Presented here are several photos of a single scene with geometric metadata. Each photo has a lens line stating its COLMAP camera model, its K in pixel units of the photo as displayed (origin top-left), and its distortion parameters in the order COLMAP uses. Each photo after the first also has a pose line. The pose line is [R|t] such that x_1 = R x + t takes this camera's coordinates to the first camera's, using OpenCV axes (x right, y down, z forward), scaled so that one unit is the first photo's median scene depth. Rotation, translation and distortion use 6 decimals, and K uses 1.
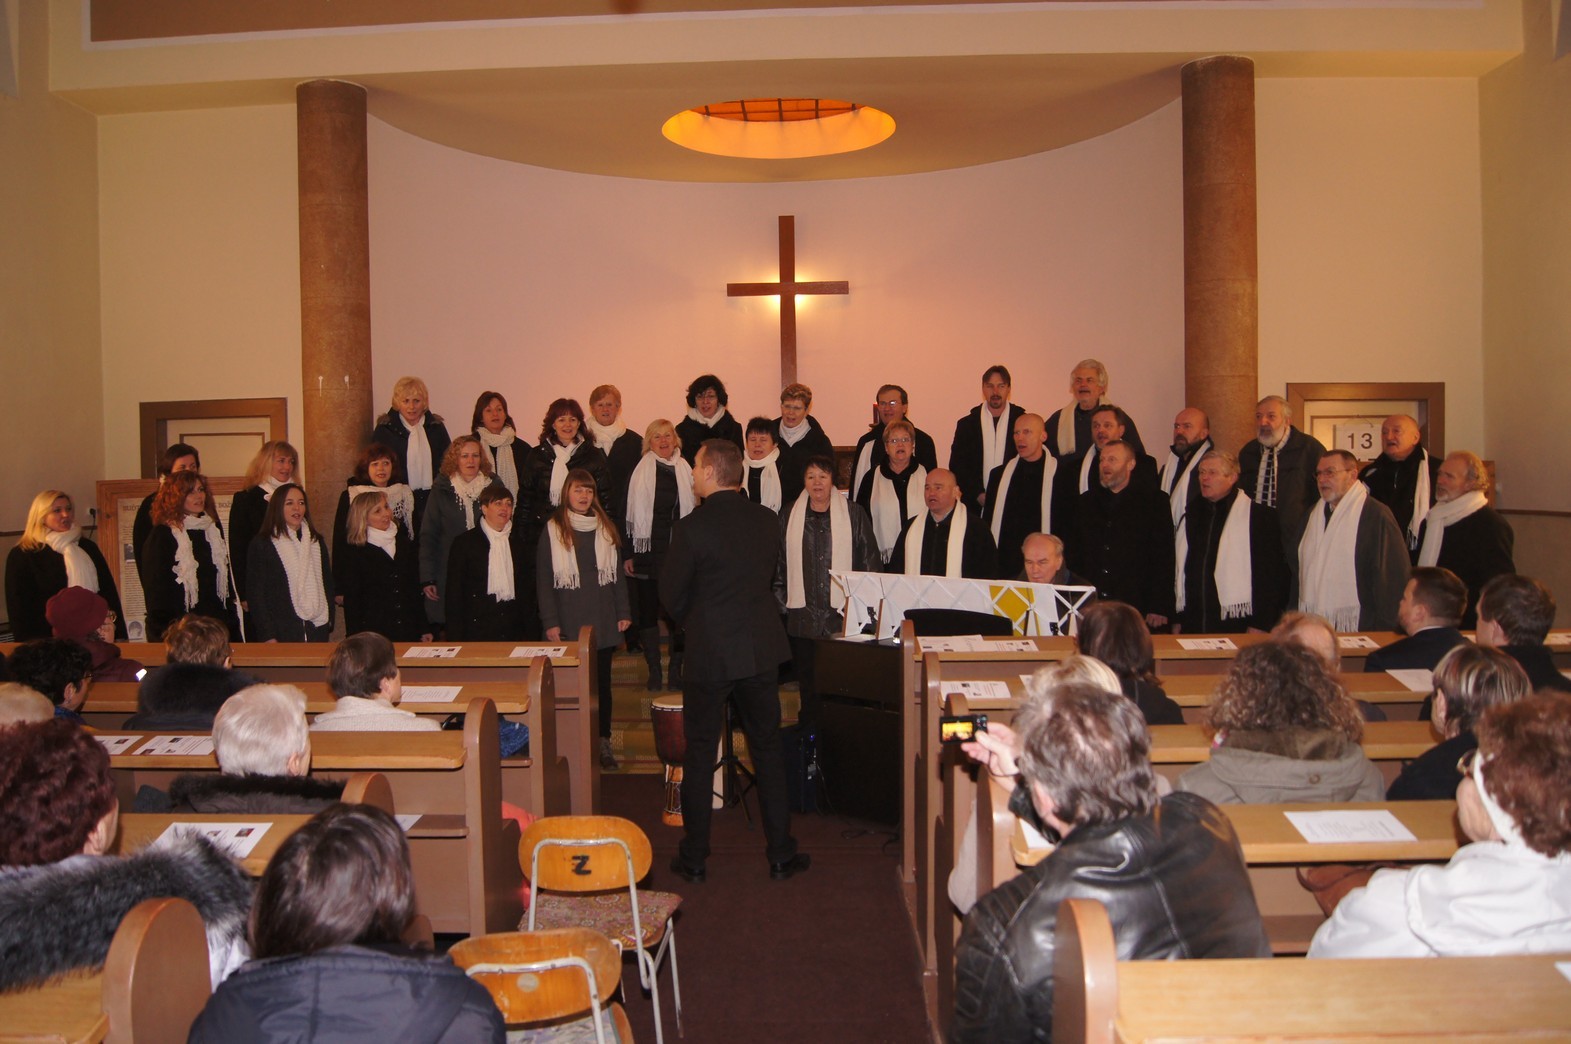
lens RADIAL K [[1161.3, 0, 783.4], [0, 1161.3, 560.7], [0, 0, 1]] dist [-0.077582, 0.009635]
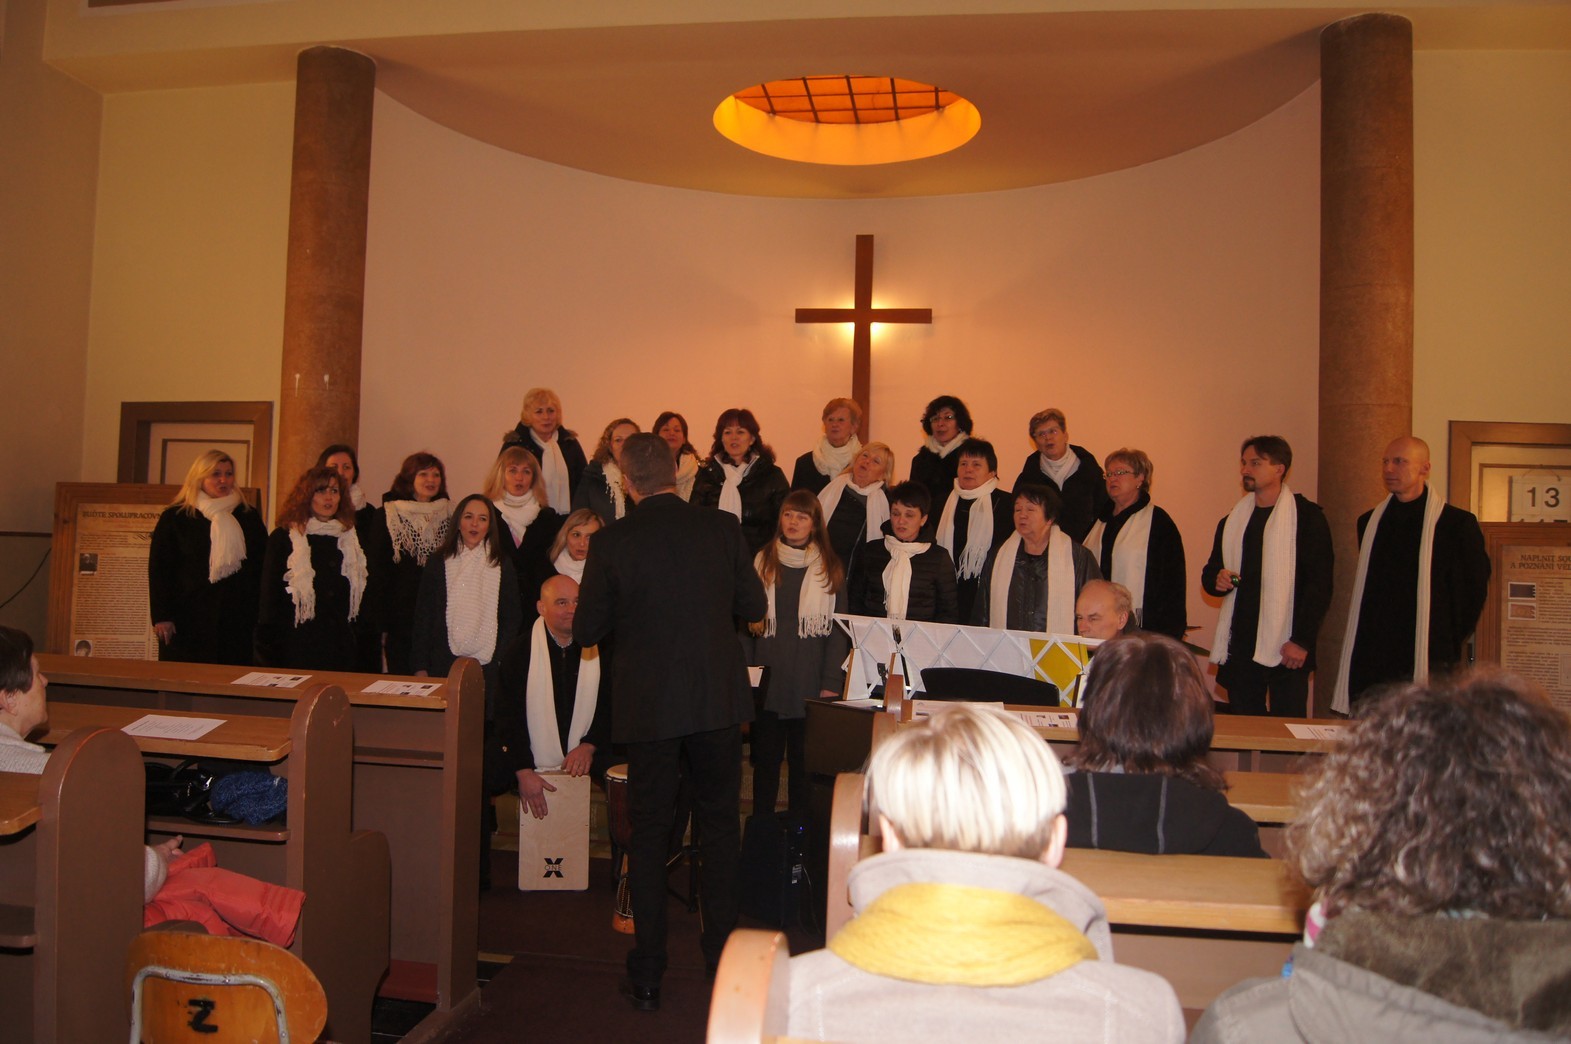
lens RADIAL K [[1161.3, 0, 783.4], [0, 1161.3, 560.7], [0, 0, 1]] dist [-0.077582, 0.009635]
pose [[0.992609, 0.045943, -0.112319, 0.072672], [-0.053596, 0.996373, -0.066087, 0.020466], [0.108876, 0.071618, 0.991472, 0.176128]]
